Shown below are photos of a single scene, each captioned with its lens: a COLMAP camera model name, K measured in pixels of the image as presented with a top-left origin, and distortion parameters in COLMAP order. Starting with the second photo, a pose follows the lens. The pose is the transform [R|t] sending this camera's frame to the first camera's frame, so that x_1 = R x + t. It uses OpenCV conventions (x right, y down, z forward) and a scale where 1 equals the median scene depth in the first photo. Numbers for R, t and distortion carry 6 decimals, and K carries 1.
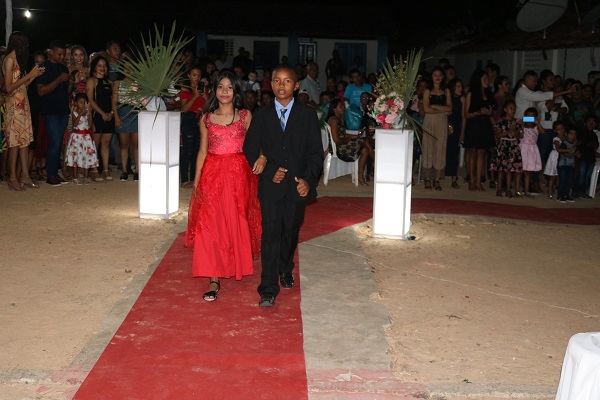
lens RADIAL K [[787.0, 0, 300.0], [0, 787.0, 200.0], [0, 0, 1]] dist [-0.074439, 0.030708]
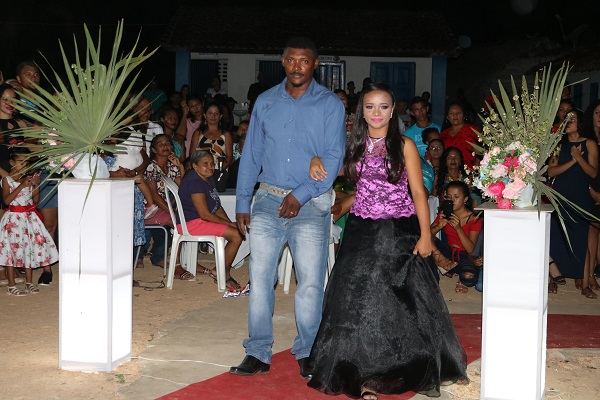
lens RADIAL K [[1026.1, 0, 300.0], [0, 1026.1, 200.0], [0, 0, 1]] dist [-0.012624, 0.095729]
pose [[0.999836, -0.010057, -0.015044, -0.022095], [0.009034, 0.997739, -0.066595, -0.049080], [0.015680, 0.066448, 0.997667, 0.272841]]
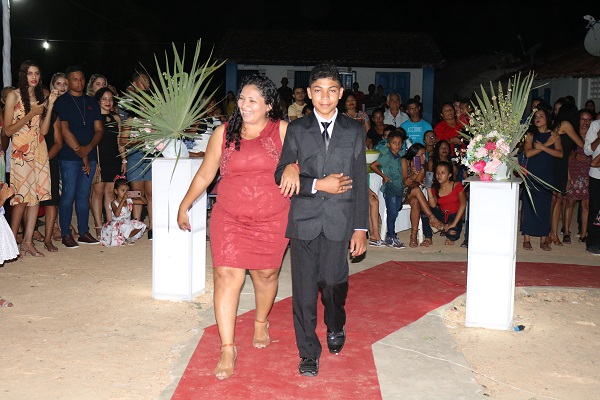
lens RADIAL K [[792.4, 0, 300.0], [0, 792.4, 200.0], [0, 0, 1]] dist [-0.065388, 0.061113]
pose [[0.999302, -0.005747, -0.036921, -0.035859], [0.004258, 0.999180, -0.040275, -0.042689], [0.037123, 0.040090, 0.998506, 0.247417]]
